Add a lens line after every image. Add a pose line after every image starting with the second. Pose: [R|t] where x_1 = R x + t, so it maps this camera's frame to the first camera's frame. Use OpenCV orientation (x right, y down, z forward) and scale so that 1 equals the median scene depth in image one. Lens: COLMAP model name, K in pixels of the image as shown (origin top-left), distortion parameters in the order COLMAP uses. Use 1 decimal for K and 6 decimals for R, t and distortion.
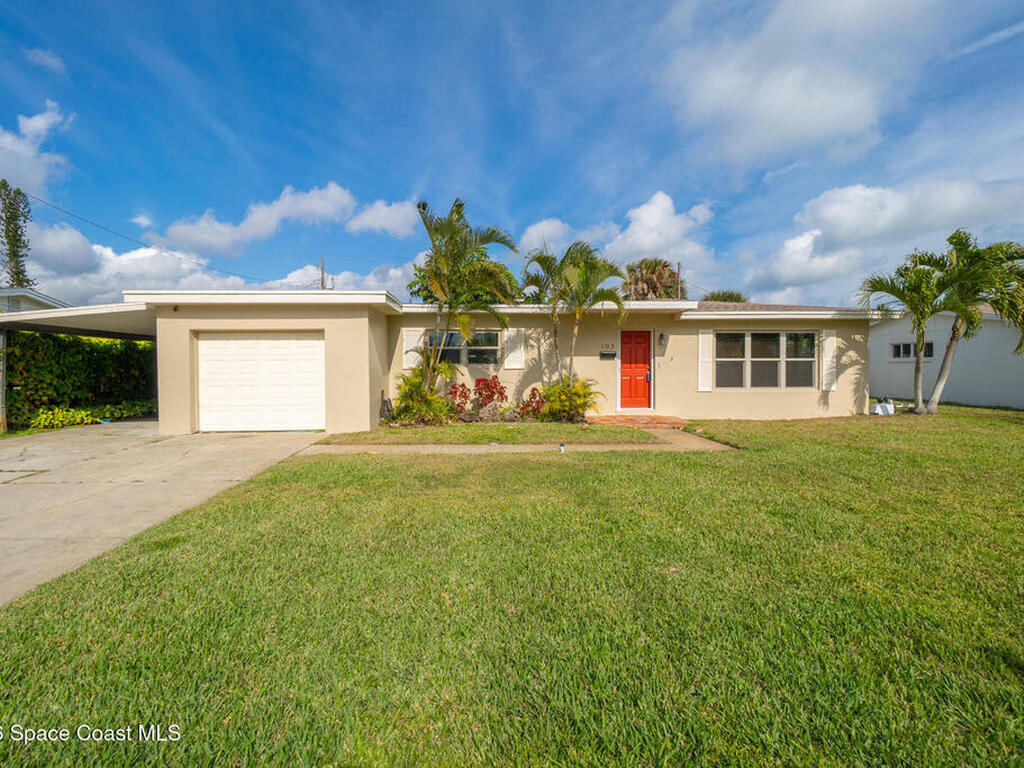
lens RADIAL K [[497.0, 0, 508.3], [0, 497.0, 380.2], [0, 0, 1]] dist [-0.004698, -0.001601]
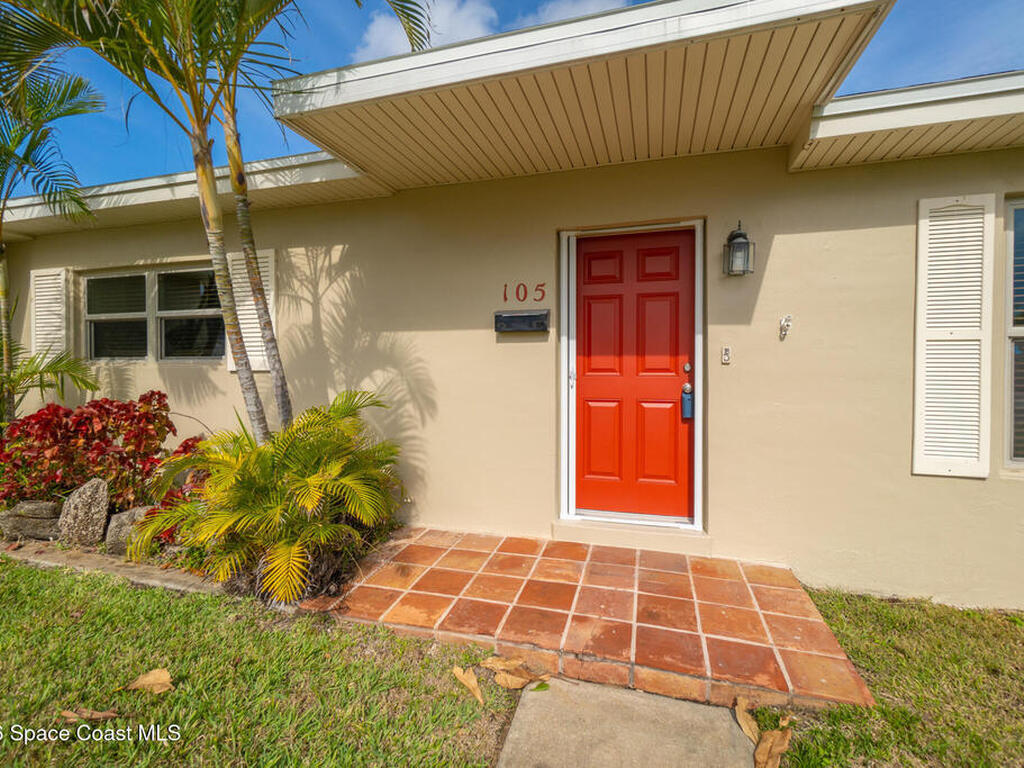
lens RADIAL K [[497.0, 0, 505.2], [0, 497.0, 381.6], [0, 0, 1]] dist [-0.004698, -0.001601]
pose [[0.940326, 0.012934, -0.340029, 0.295756], [-0.006216, 0.999763, 0.020840, -0.024440], [0.340218, -0.017483, 0.940184, 0.753009]]
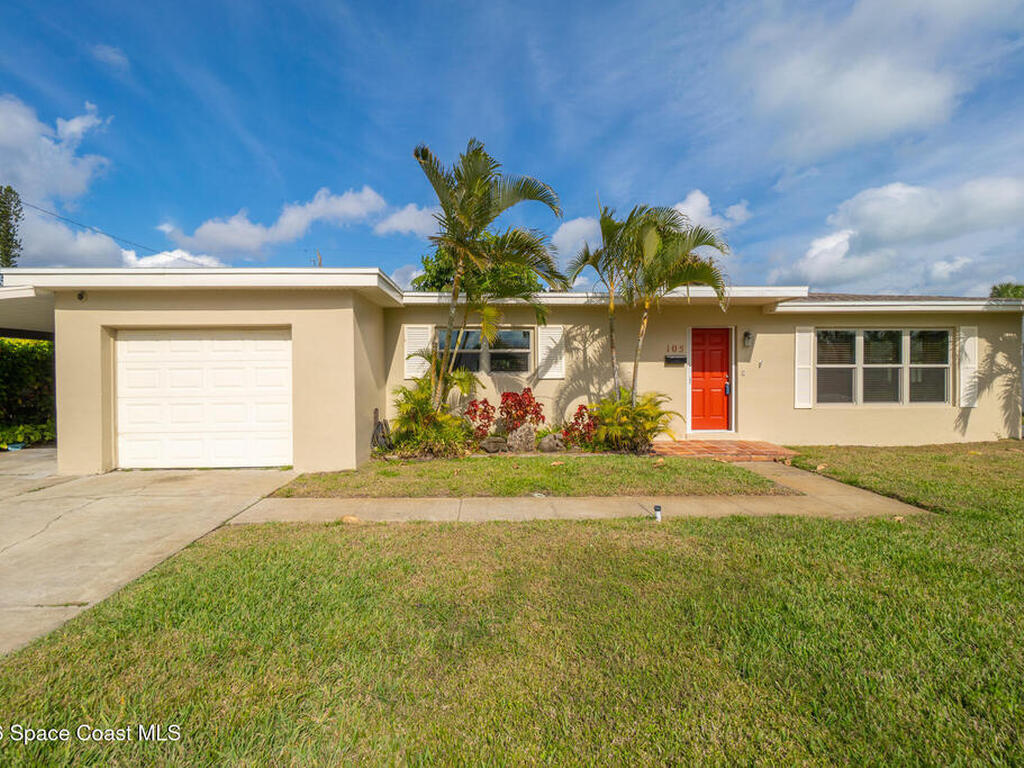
lens RADIAL K [[497.0, 0, 512.4], [0, 497.0, 380.5], [0, 0, 1]] dist [-0.004698, -0.001601]
pose [[0.999982, -0.000488, -0.005947, -0.044451], [0.000448, 0.999978, -0.006595, -0.015747], [0.005950, 0.006592, 0.999961, 0.251500]]
